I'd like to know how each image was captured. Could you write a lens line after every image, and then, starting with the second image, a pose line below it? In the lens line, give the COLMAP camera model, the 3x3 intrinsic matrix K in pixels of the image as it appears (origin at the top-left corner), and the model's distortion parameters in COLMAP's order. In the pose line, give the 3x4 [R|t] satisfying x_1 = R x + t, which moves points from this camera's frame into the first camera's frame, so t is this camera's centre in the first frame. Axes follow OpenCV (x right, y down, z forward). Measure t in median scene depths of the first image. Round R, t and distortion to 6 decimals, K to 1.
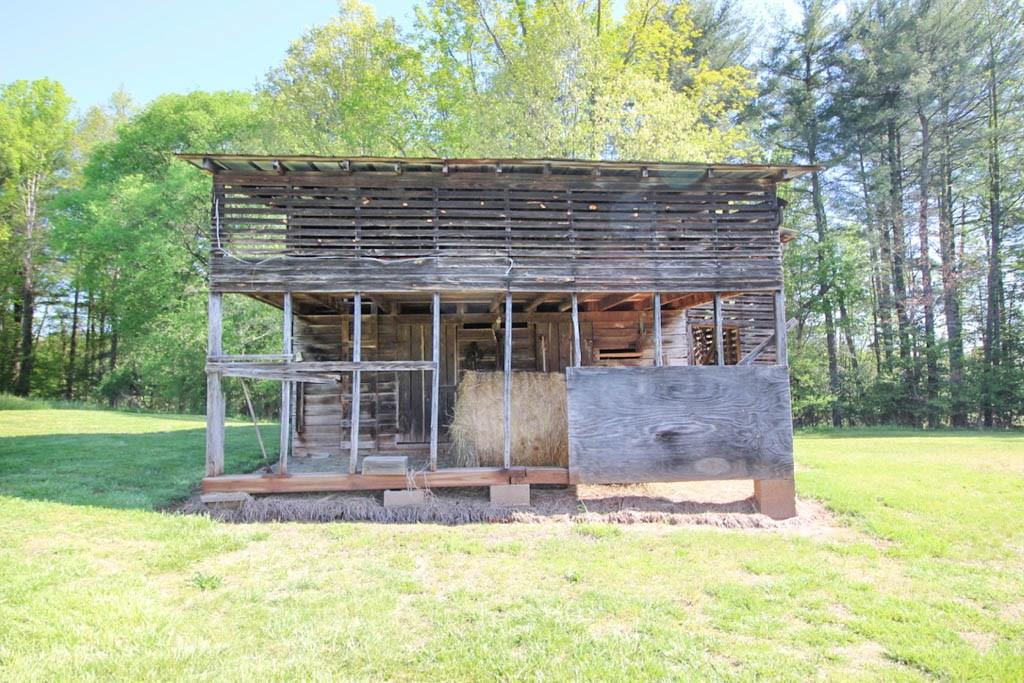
lens RADIAL K [[636.9, 0, 509.0], [0, 636.9, 336.1], [0, 0, 1]] dist [0.005517, -0.010065]
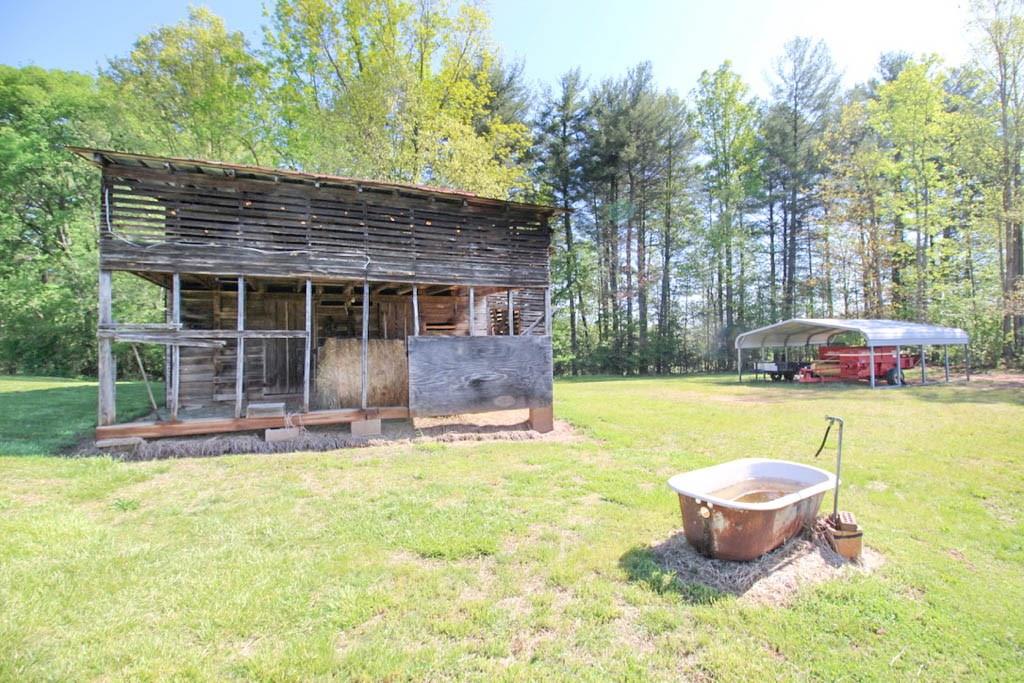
lens RADIAL K [[491.9, 0, 513.1], [0, 491.9, 338.0], [0, 0, 1]] dist [-0.017311, -0.002318]
pose [[0.938696, 0.006323, 0.344687, -0.058024], [-0.025679, 0.998337, 0.051620, -0.007828], [-0.343788, -0.057307, 0.937297, -0.087945]]
